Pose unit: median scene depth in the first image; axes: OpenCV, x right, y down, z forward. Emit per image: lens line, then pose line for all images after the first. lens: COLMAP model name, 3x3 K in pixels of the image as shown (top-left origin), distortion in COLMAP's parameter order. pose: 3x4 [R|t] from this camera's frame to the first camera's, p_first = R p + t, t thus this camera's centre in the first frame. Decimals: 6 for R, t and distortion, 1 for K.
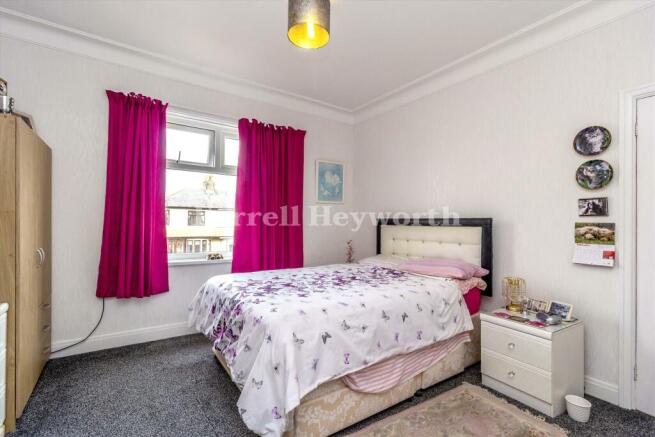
lens RADIAL K [[301.7, 0, 325.2], [0, 301.7, 217.2], [0, 0, 1]] dist [0.001834, 0.000045]
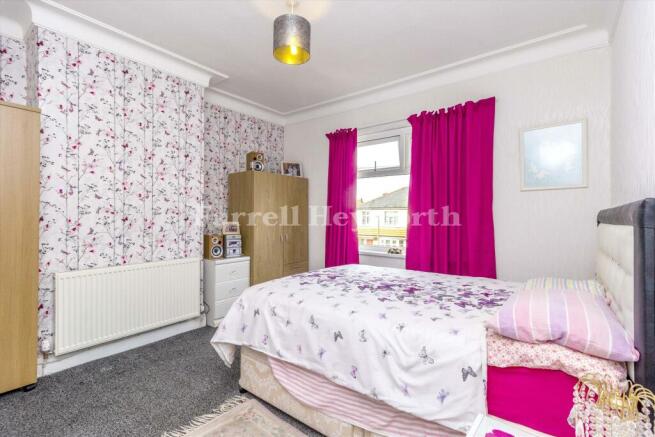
lens RADIAL K [[301.7, 0, 324.5], [0, 301.7, 216.3], [0, 0, 1]] dist [0.001834, 0.000045]
pose [[0.302065, -0.018852, -0.953101, 0.614271], [0.012648, 0.999796, -0.015768, 0.017909], [0.953204, -0.007292, 0.302241, 0.445304]]
